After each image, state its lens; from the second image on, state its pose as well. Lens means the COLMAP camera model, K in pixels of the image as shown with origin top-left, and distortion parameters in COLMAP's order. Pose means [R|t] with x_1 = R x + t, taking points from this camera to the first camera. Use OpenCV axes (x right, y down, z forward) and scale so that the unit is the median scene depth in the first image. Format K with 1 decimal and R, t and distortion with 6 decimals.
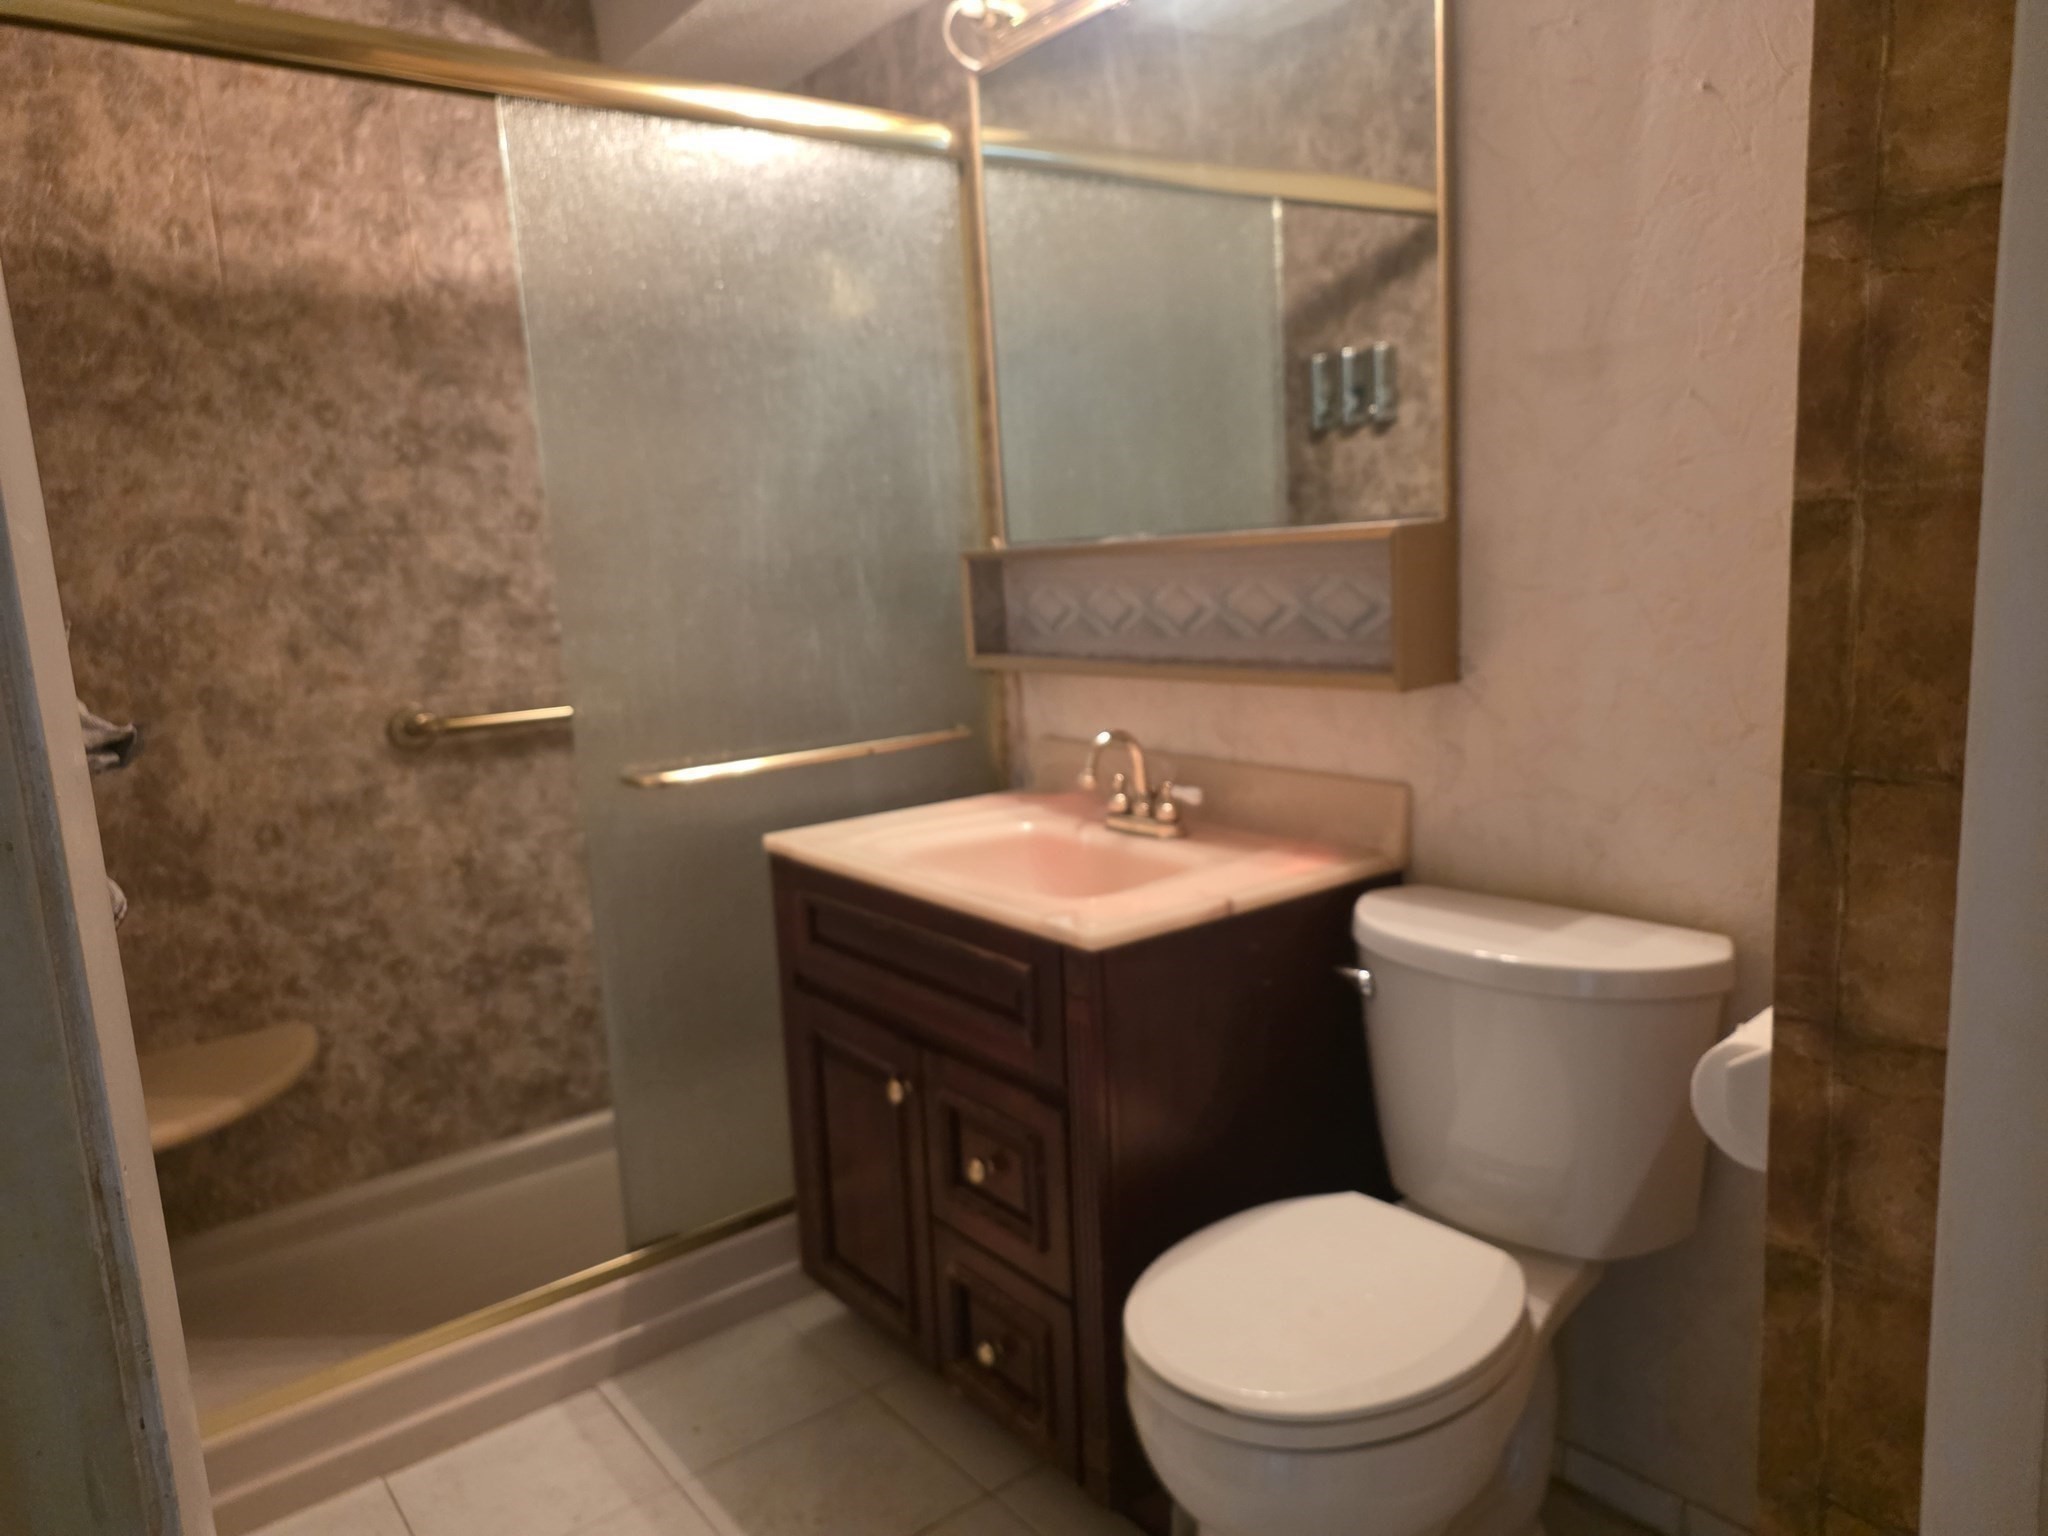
lens RADIAL K [[1387.9, 0, 1004.5], [0, 1387.9, 768.1], [0, 0, 1]] dist [0.068149, -0.053745]
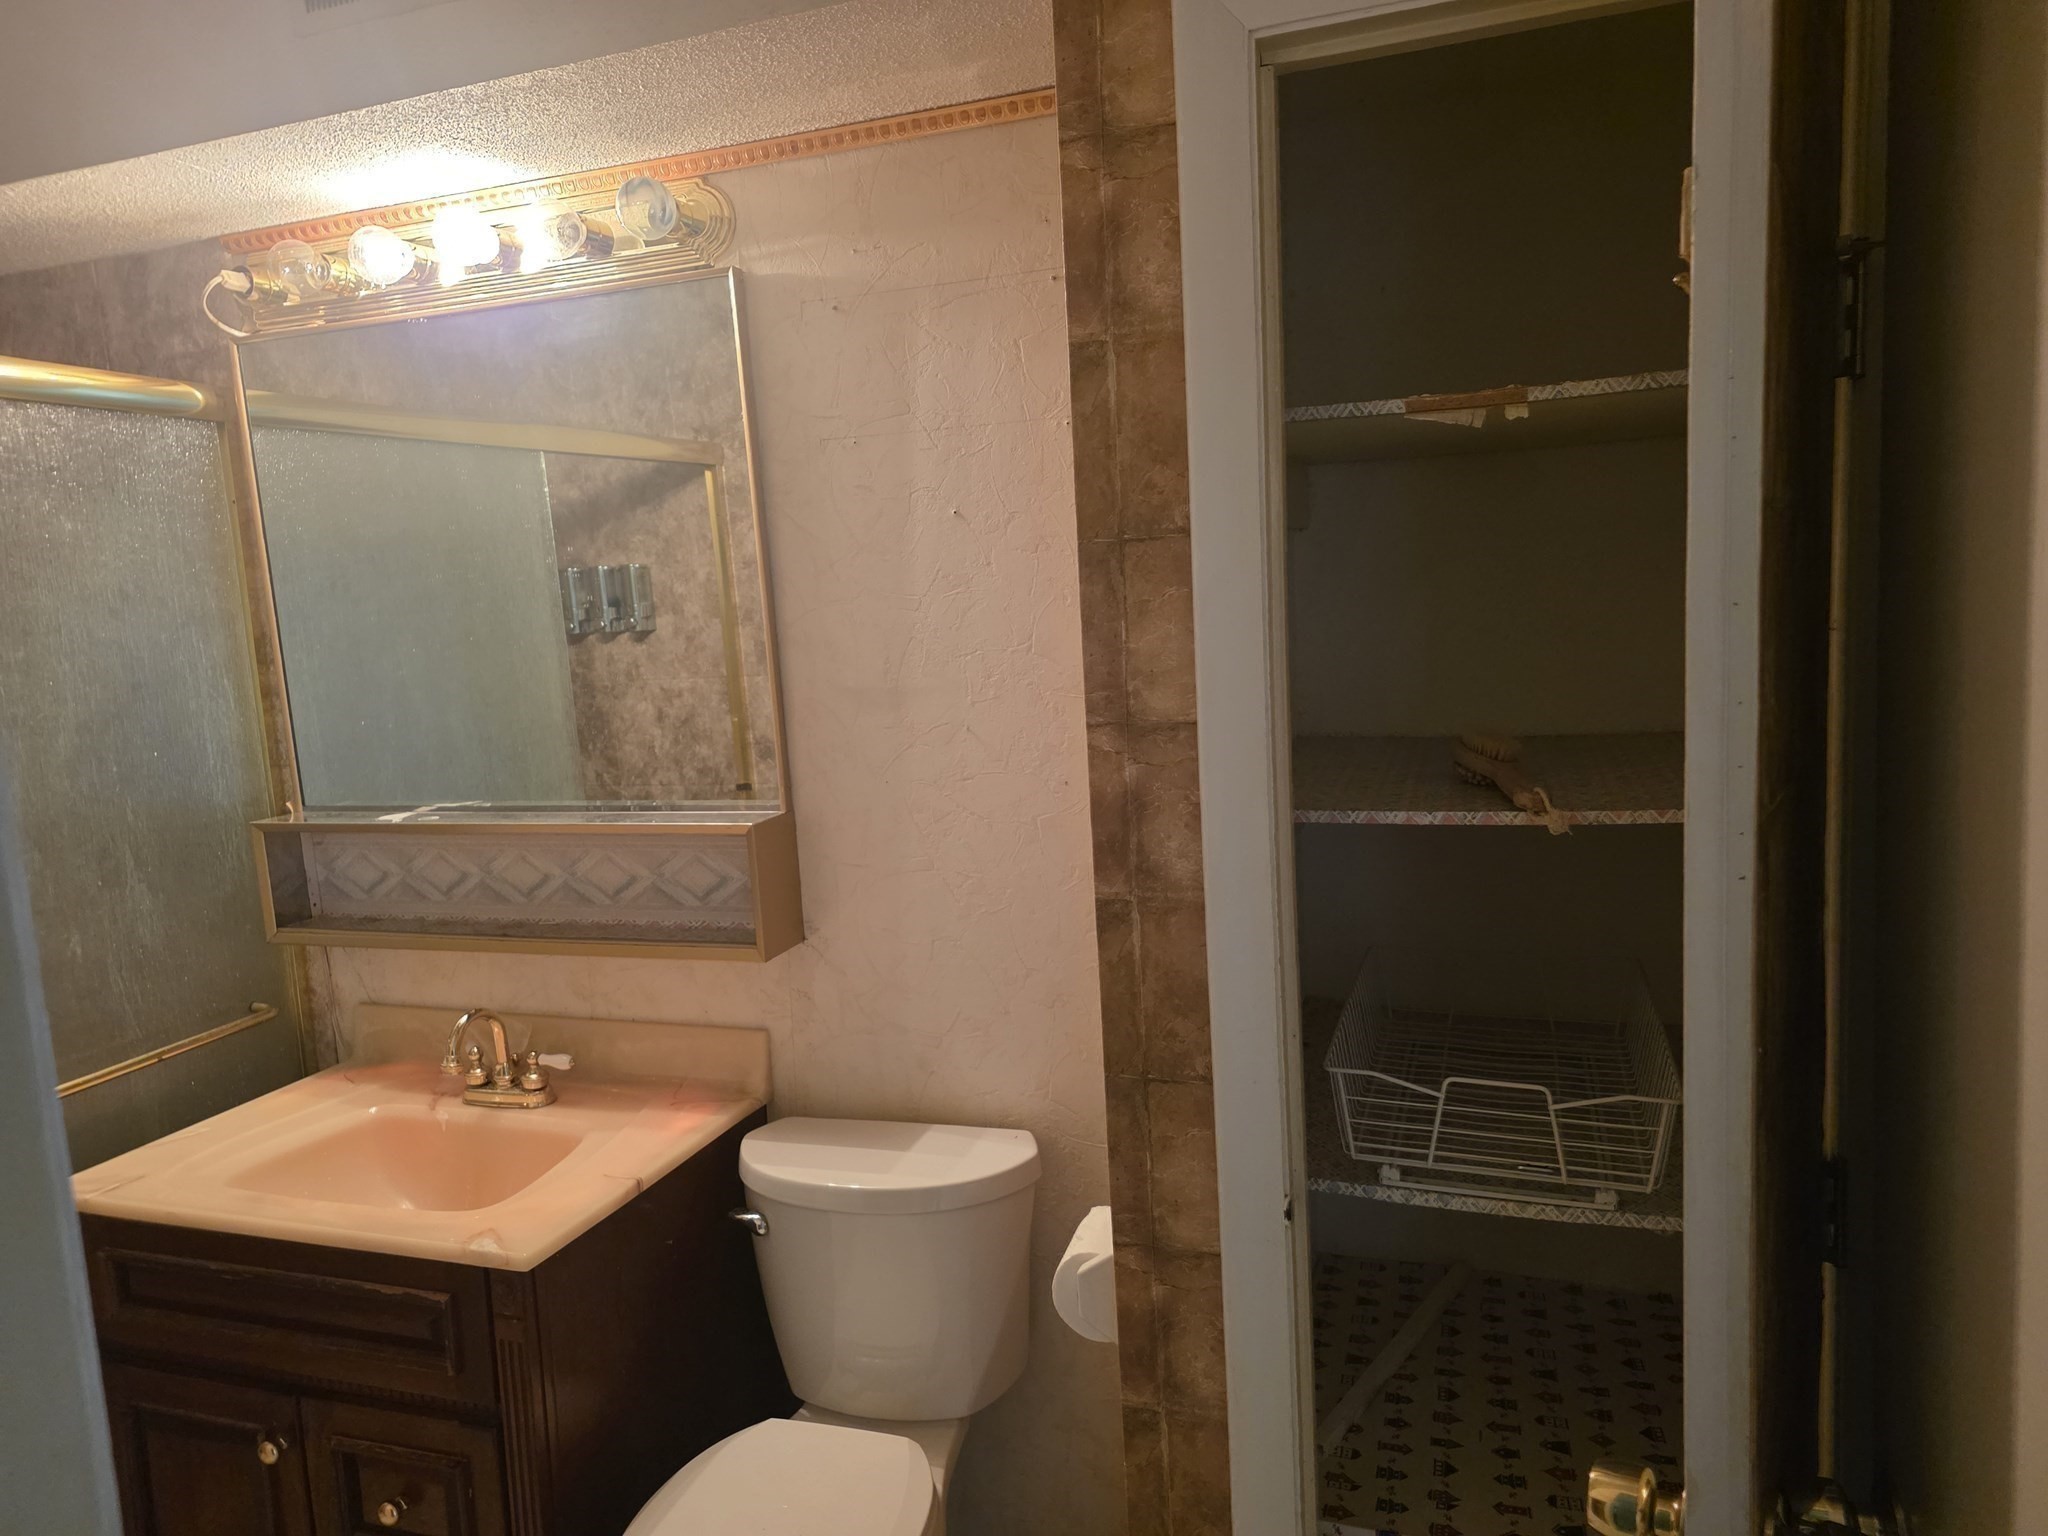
lens RADIAL K [[1387.9, 0, 1004.5], [0, 1387.9, 768.1], [0, 0, 1]] dist [0.068149, -0.053745]
pose [[0.846635, -0.066000, 0.528066, -0.141294], [0.105672, 0.993370, -0.045265, -0.133494], [-0.521577, 0.094125, 0.847996, -0.100334]]
